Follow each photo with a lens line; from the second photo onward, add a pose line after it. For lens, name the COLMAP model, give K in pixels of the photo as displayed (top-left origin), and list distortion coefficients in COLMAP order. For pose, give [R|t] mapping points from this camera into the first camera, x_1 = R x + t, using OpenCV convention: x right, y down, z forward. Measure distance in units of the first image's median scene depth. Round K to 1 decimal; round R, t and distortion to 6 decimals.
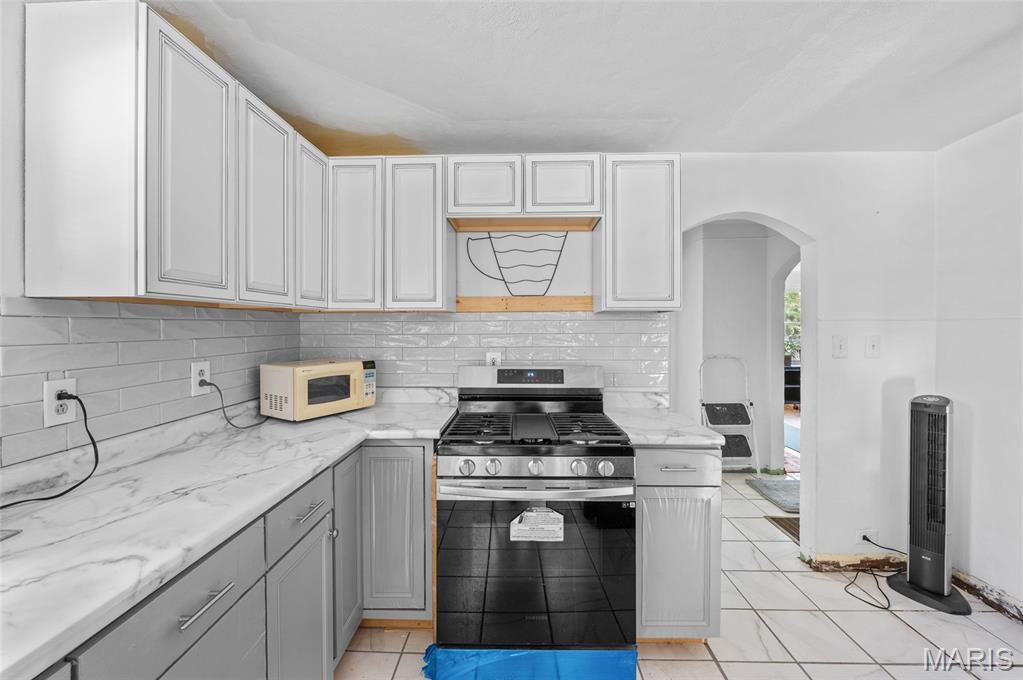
lens RADIAL K [[402.5, 0, 512.9], [0, 402.5, 333.4], [0, 0, 1]] dist [-0.010502, -0.000010]
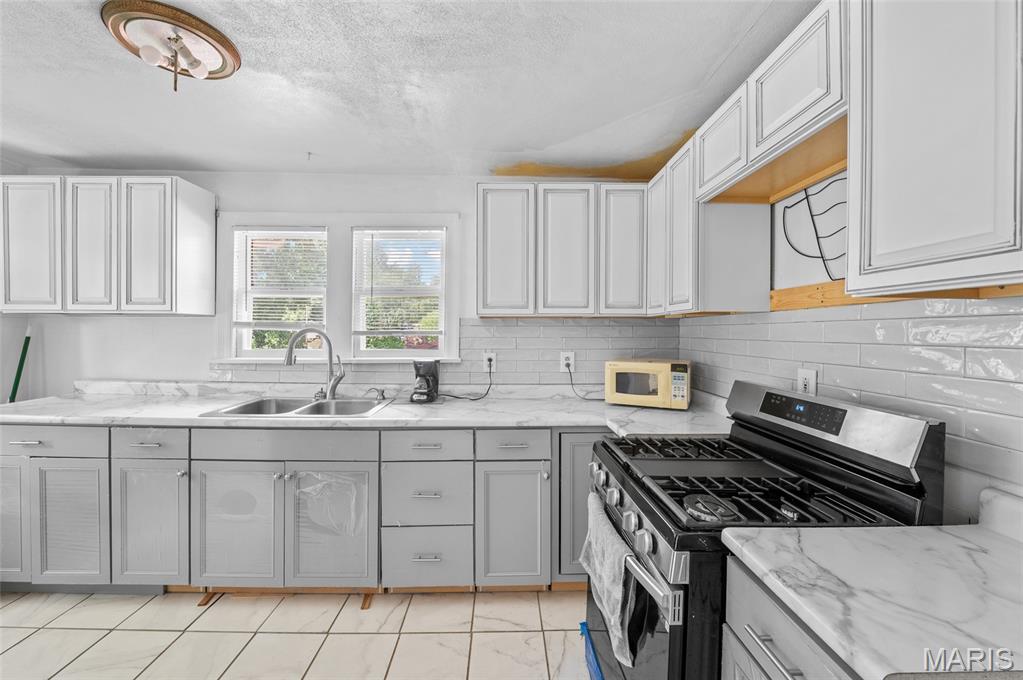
lens RADIAL K [[402.5, 0, 512.2], [0, 402.5, 332.4], [0, 0, 1]] dist [-0.010502, -0.000010]
pose [[0.052191, 0.005703, -0.998621, 0.689849], [-0.019271, 0.999803, 0.004703, -0.009106], [0.998451, 0.018999, 0.052291, 0.573415]]
